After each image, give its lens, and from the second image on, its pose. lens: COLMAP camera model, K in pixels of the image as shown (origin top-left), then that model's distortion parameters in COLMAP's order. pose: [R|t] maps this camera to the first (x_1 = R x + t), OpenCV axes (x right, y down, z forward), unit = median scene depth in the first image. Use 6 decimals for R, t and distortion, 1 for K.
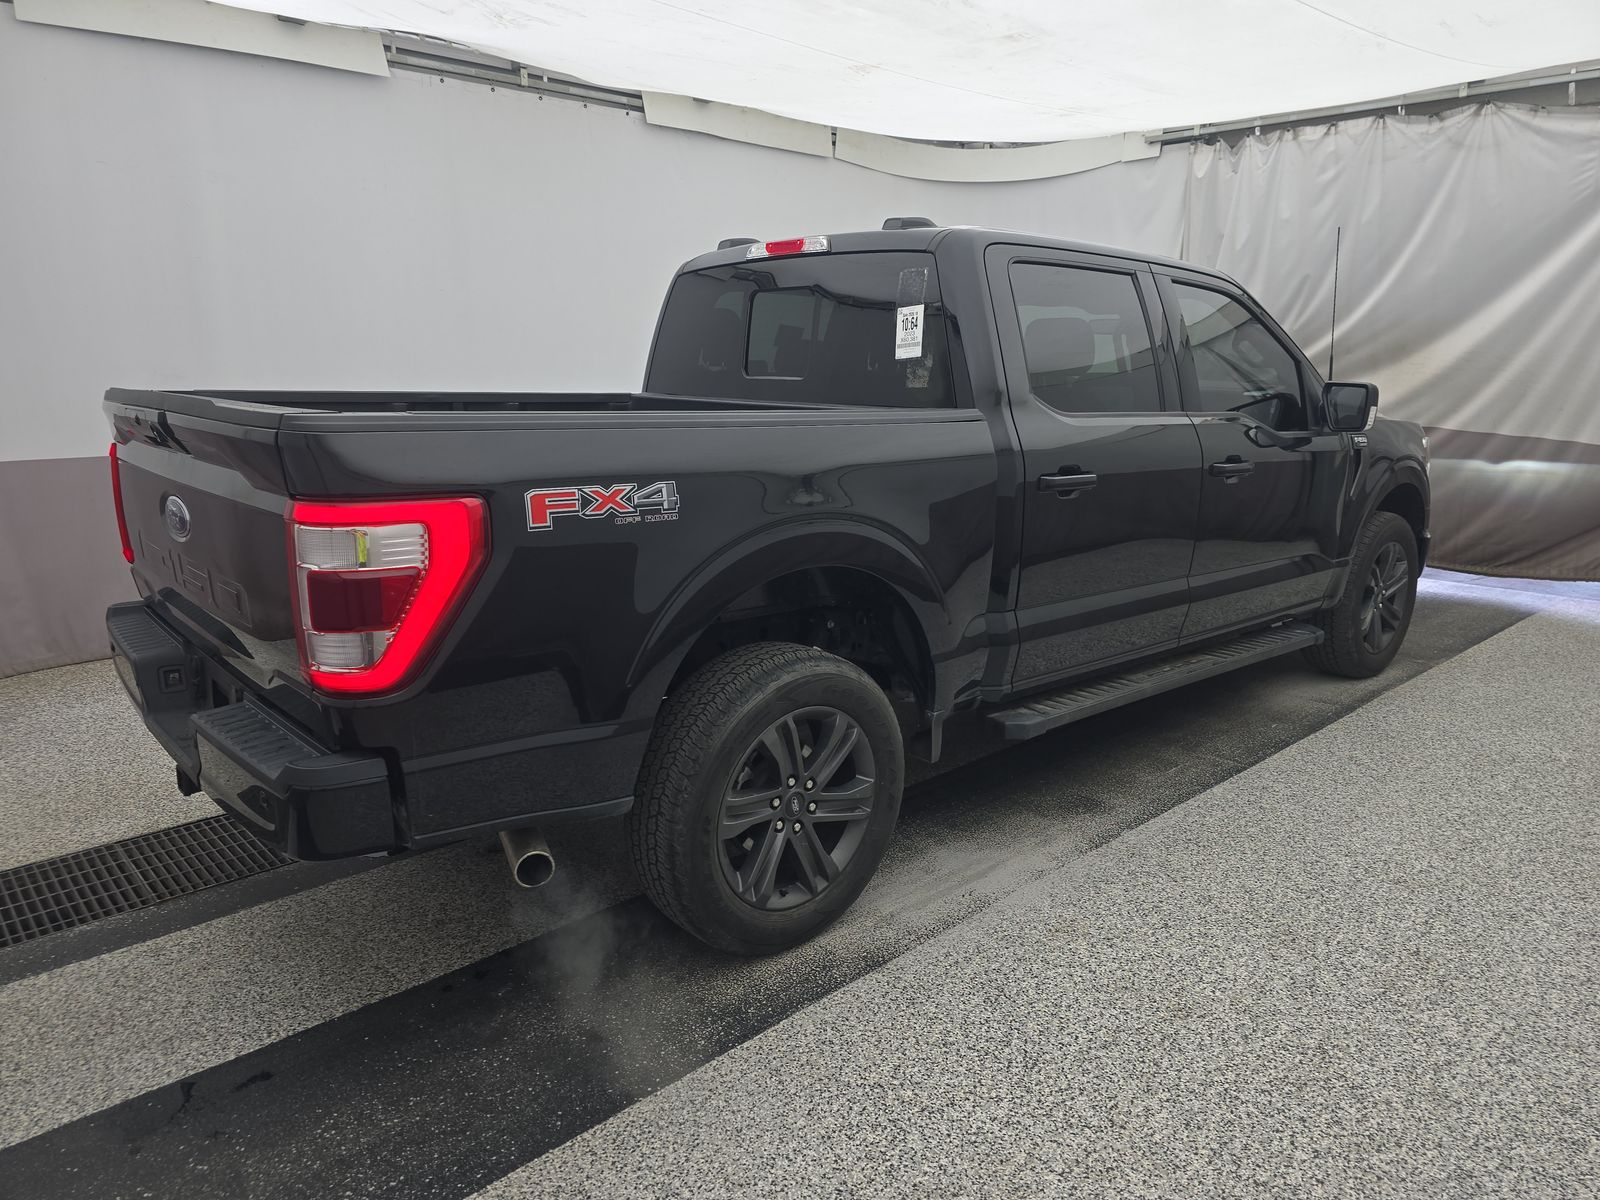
lens RADIAL K [[1077.7, 0, 811.9], [0, 1077.7, 608.8], [0, 0, 1]] dist [0.036251, -0.027820]
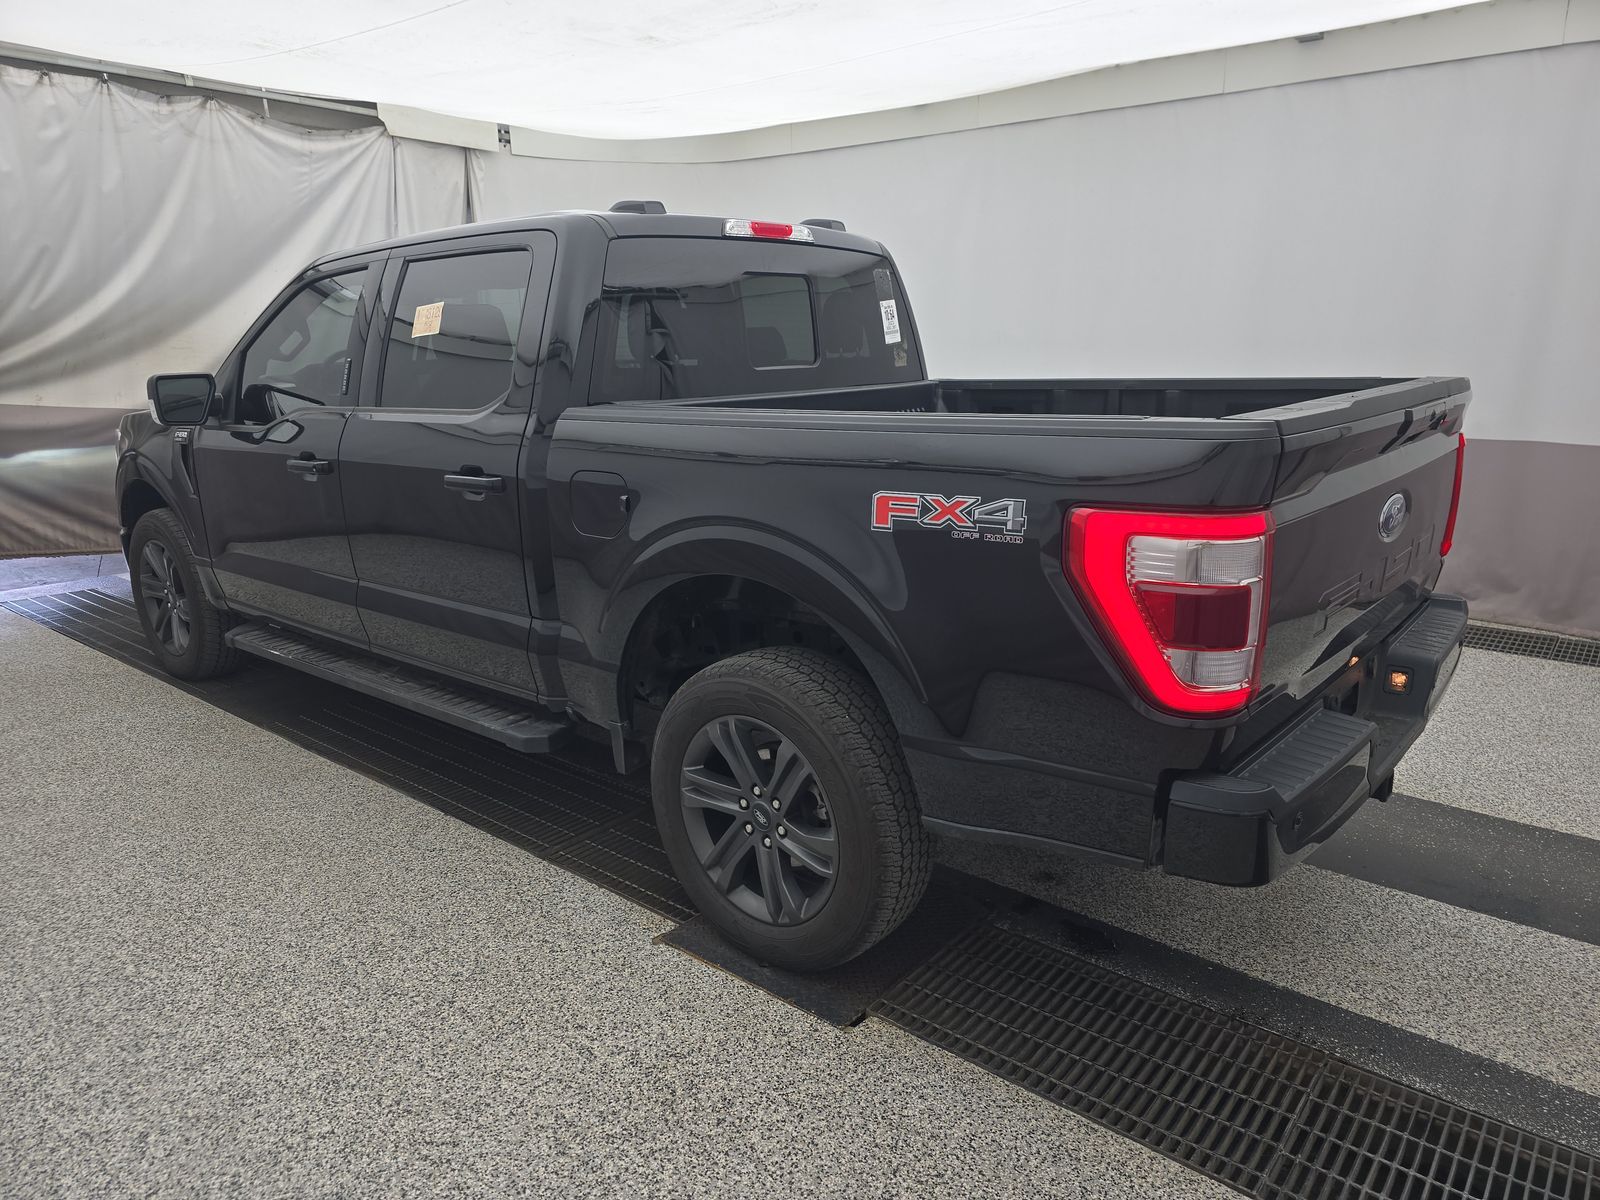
lens RADIAL K [[1077.7, 0, 811.9], [0, 1077.7, 608.8], [0, 0, 1]] dist [0.036251, -0.027820]
pose [[-0.147549, -0.252464, 0.956290, -0.686735], [0.236135, 0.929921, 0.281936, -0.189995], [-0.960453, 0.267413, -0.077593, 0.753176]]
